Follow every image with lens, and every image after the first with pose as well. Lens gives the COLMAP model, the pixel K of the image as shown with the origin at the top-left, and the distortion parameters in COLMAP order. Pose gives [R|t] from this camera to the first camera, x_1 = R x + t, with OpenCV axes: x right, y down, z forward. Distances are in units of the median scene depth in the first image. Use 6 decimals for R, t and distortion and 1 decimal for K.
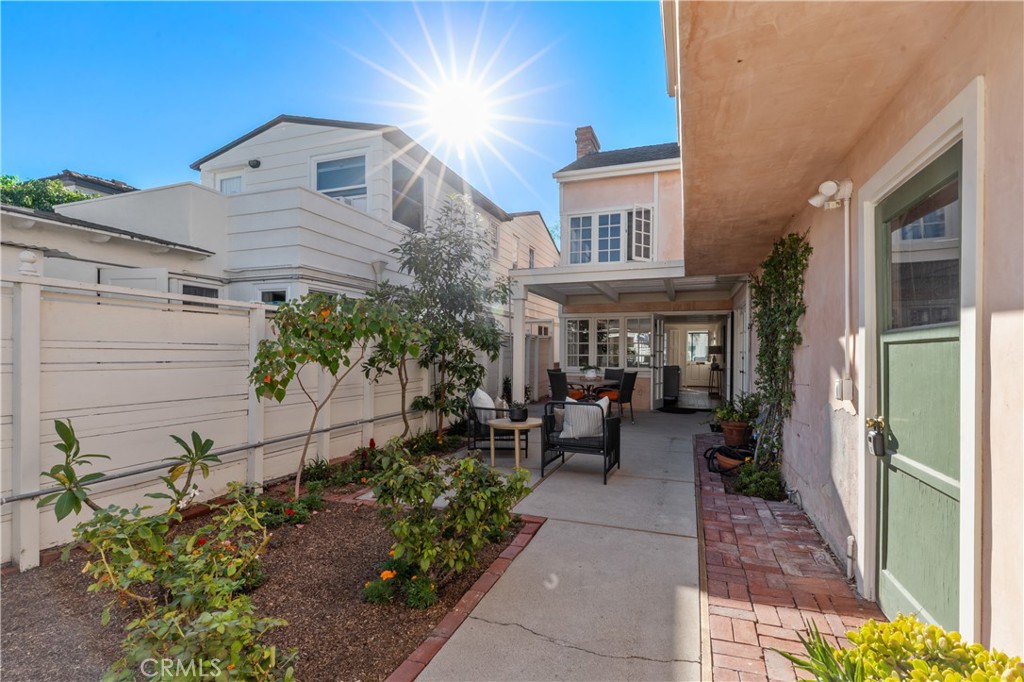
lens RADIAL K [[486.1, 0, 508.4], [0, 486.1, 350.5], [0, 0, 1]] dist [-0.000766, -0.000120]
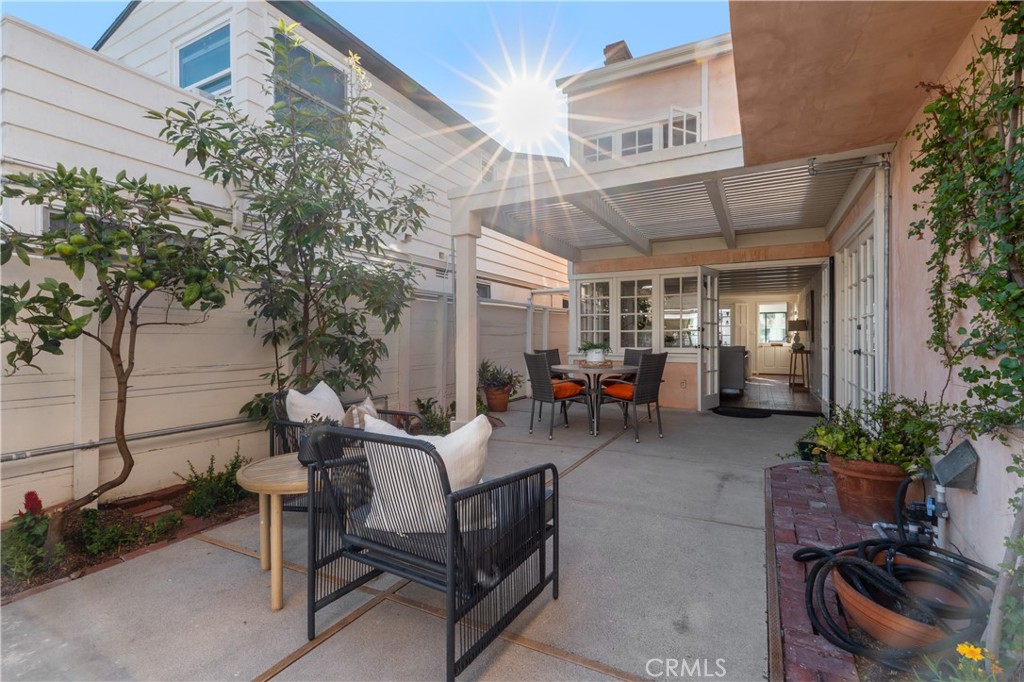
lens RADIAL K [[464.5, 0, 516.1], [0, 464.5, 333.0], [0, 0, 1]] dist [0.003549, 0.000736]
pose [[0.991145, -0.008391, -0.132518, 0.128031], [0.007073, 0.999921, -0.010412, 0.019885], [0.132595, 0.009383, 0.991126, 0.329379]]
